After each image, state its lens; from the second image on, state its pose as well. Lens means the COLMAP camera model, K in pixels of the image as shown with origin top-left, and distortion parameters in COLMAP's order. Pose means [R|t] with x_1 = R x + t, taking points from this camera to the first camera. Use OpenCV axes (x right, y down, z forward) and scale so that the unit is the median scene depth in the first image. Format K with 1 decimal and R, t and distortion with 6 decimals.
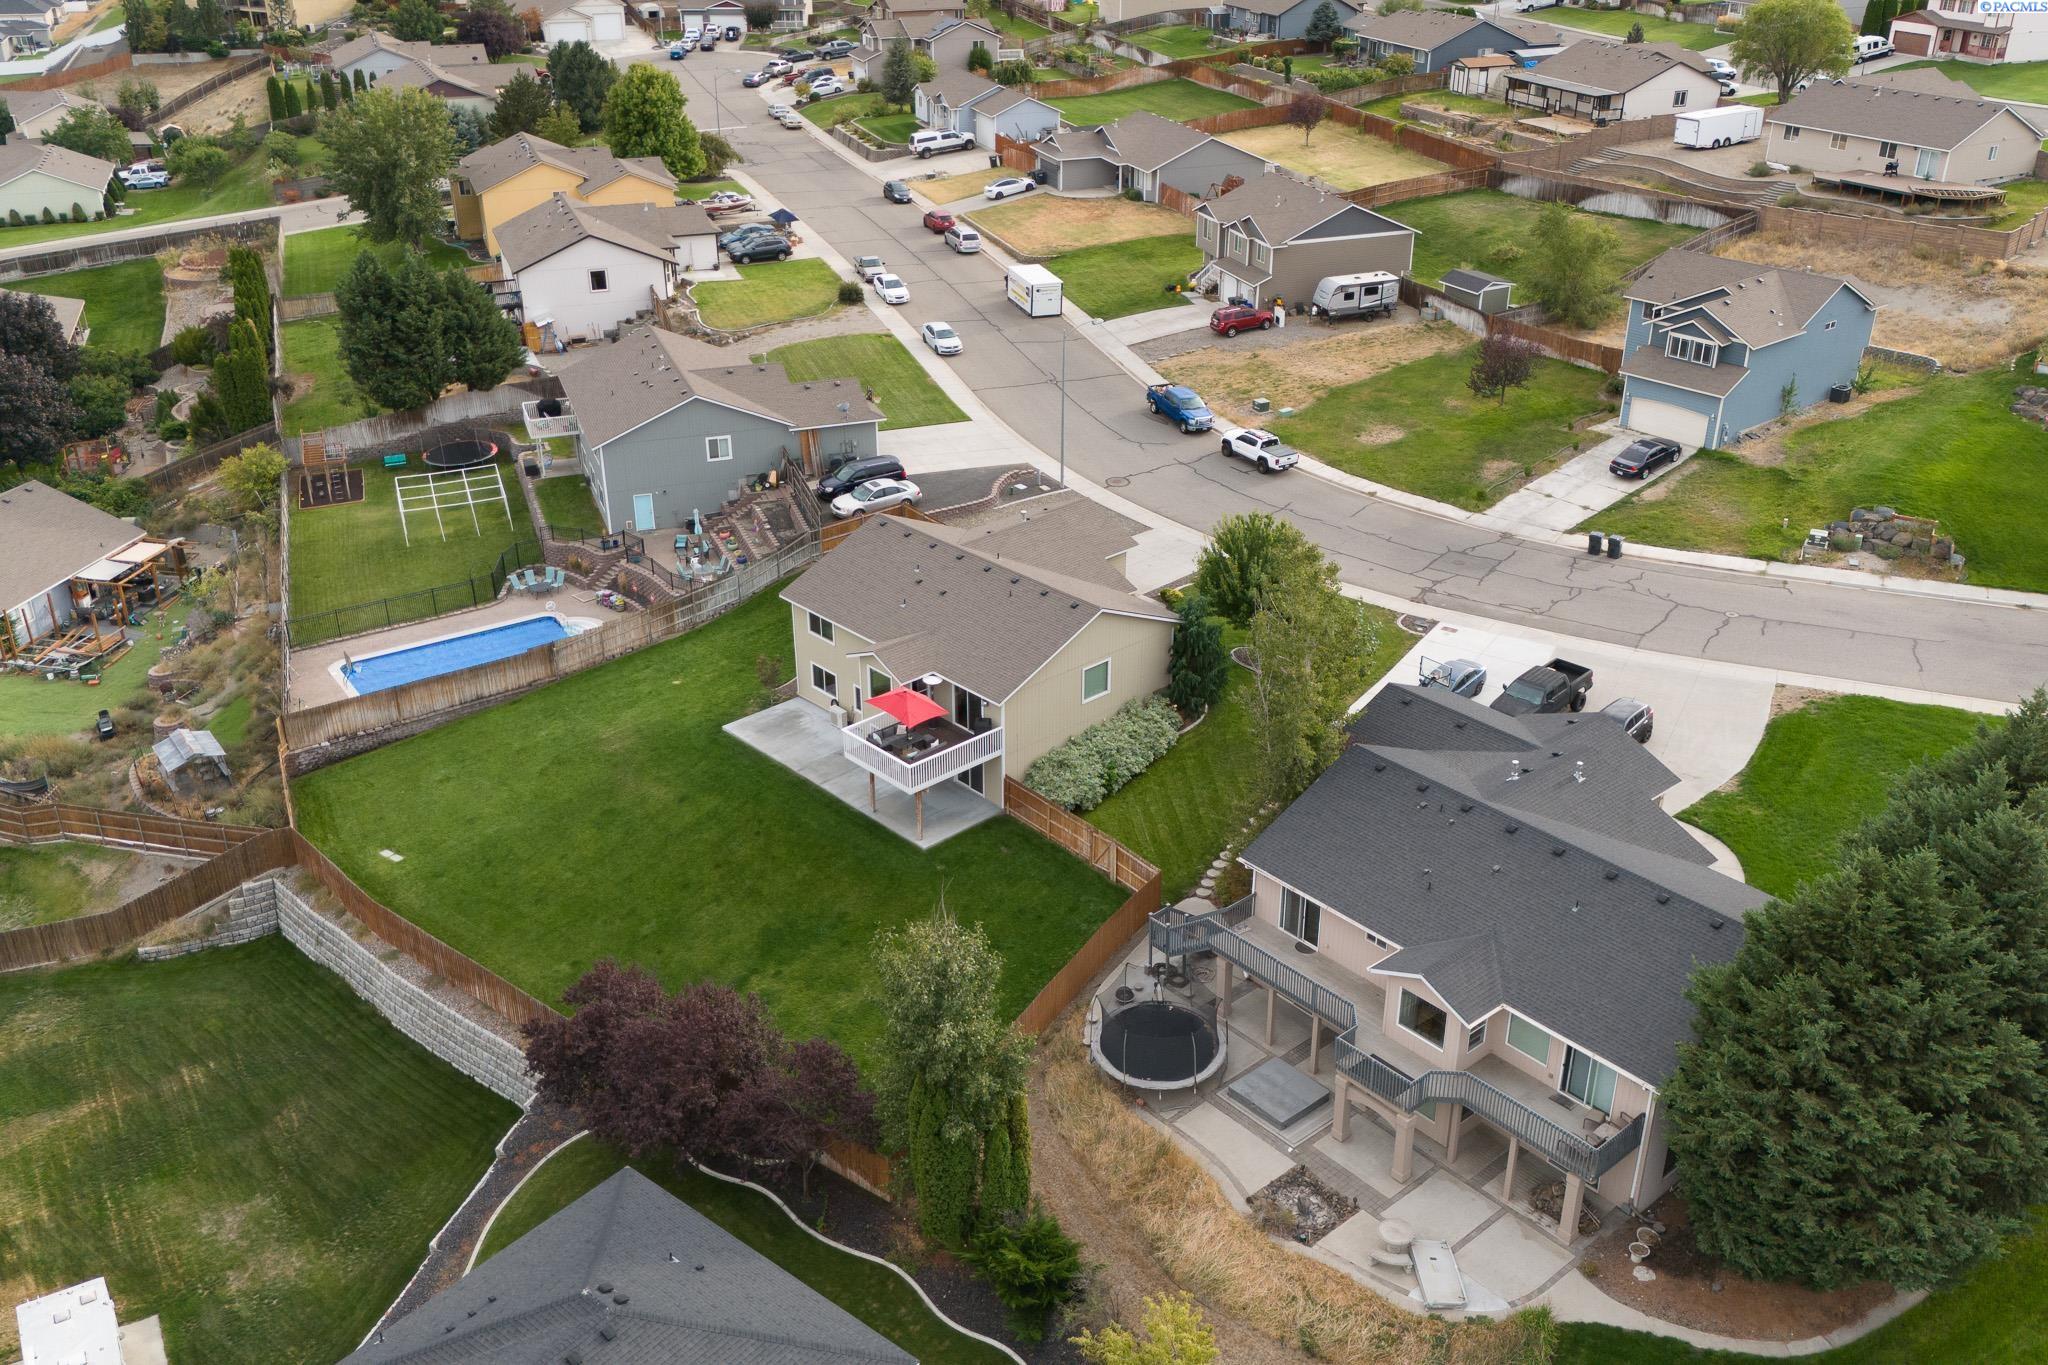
lens RADIAL K [[1778.0, 0, 1069.2], [0, 1778.0, 682.8], [0, 0, 1]] dist [0.077448, -0.078519]
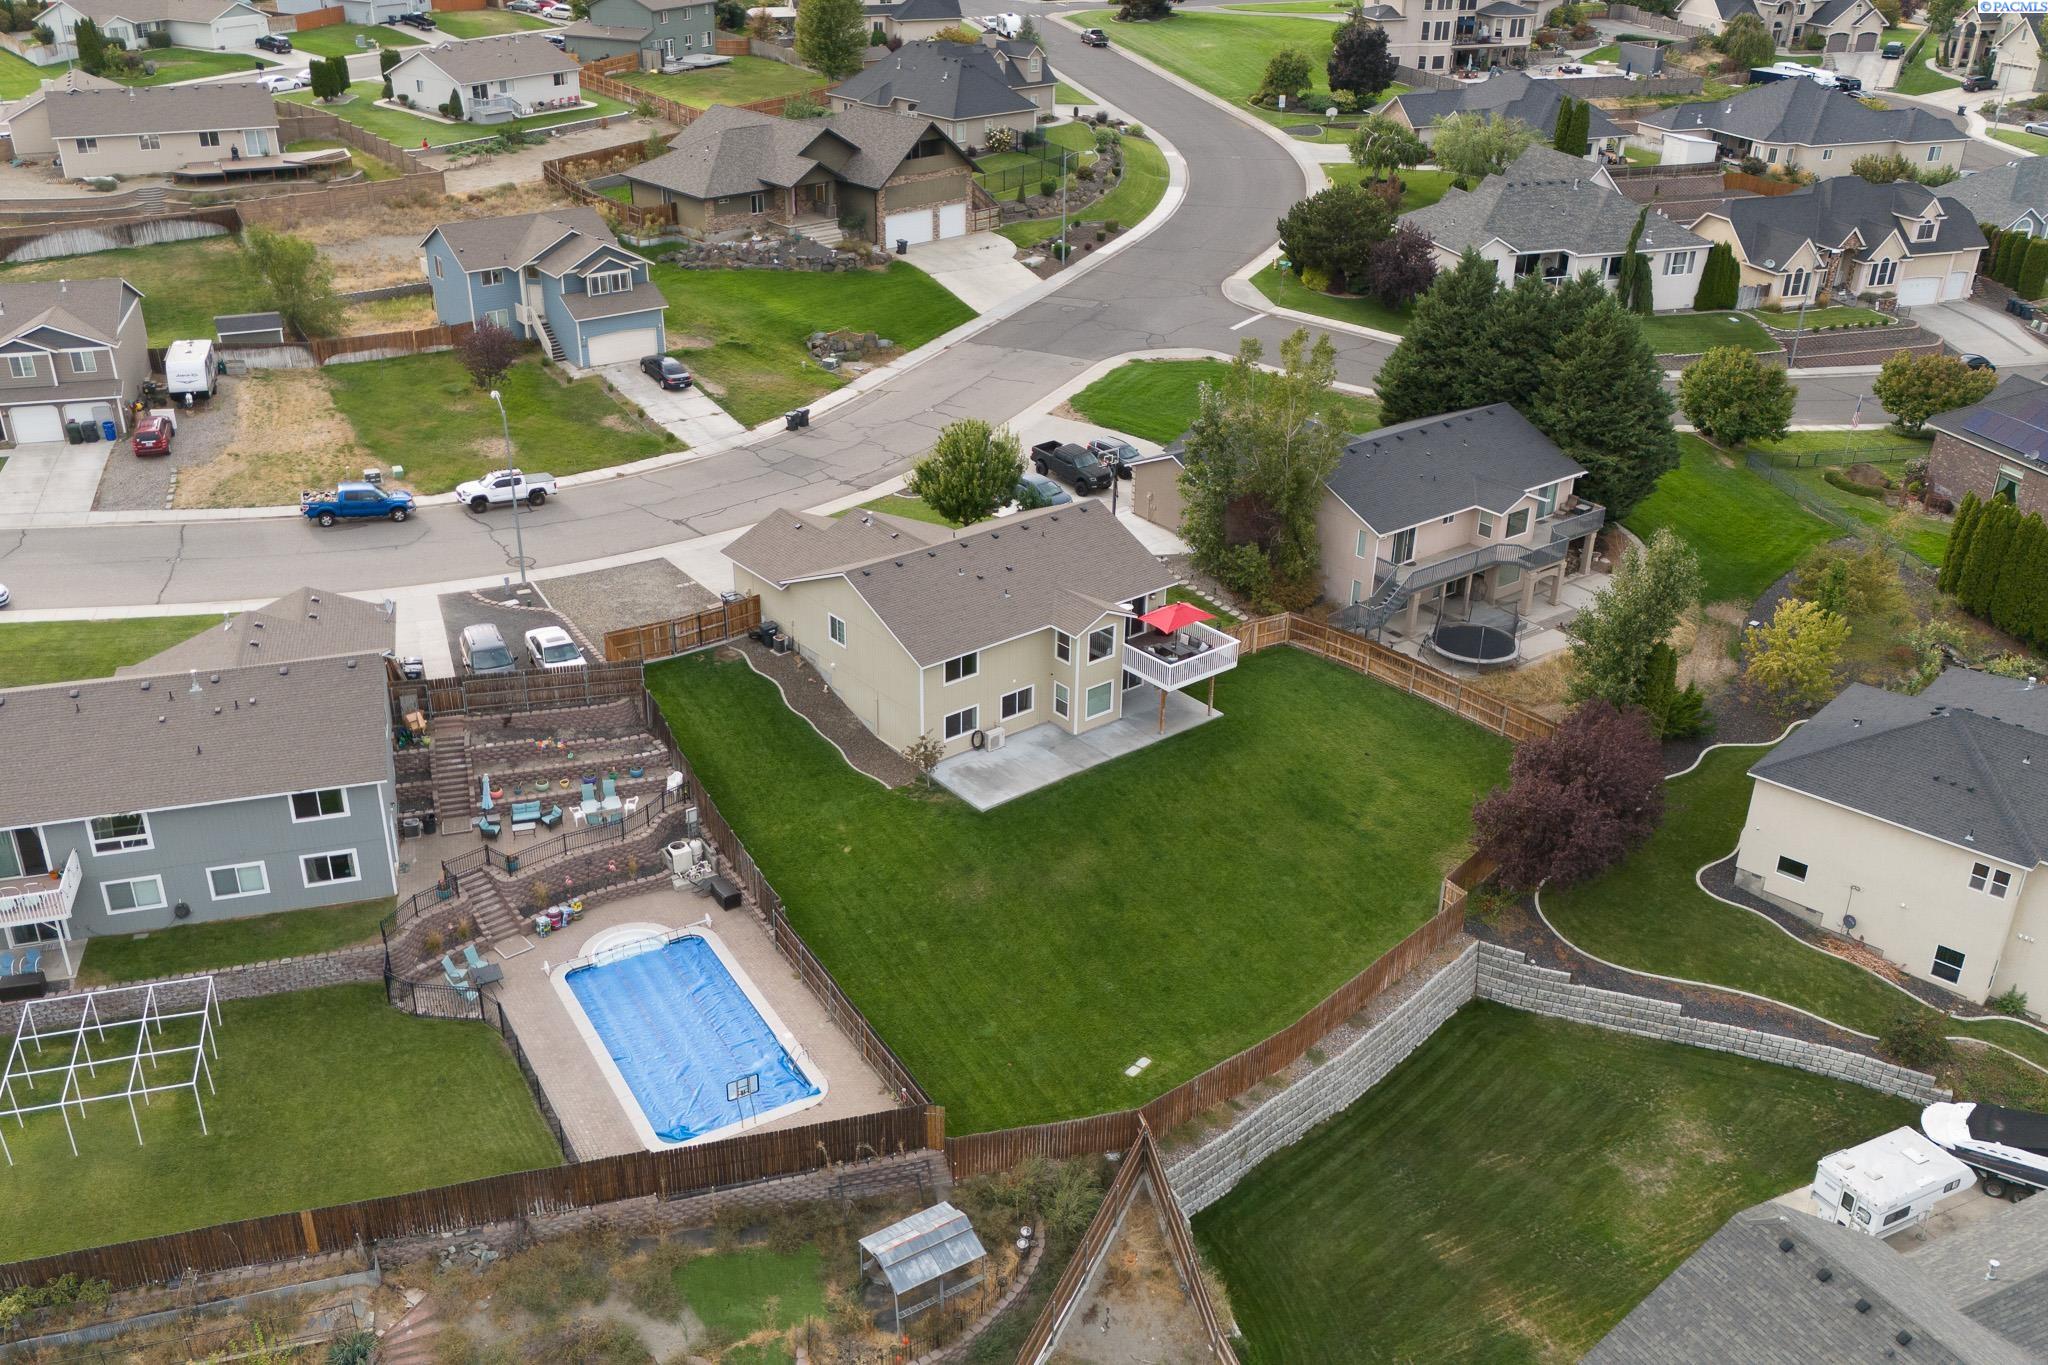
lens RADIAL K [[1805.0, 0, 951.2], [0, 1805.0, 682.6], [0, 0, 1]] dist [0.089436, -0.093639]
pose [[0.075807, -0.427624, 0.900772, -0.818852], [0.439838, 0.825076, 0.354673, -0.297322], [-0.894872, 0.369307, 0.250632, 0.616241]]
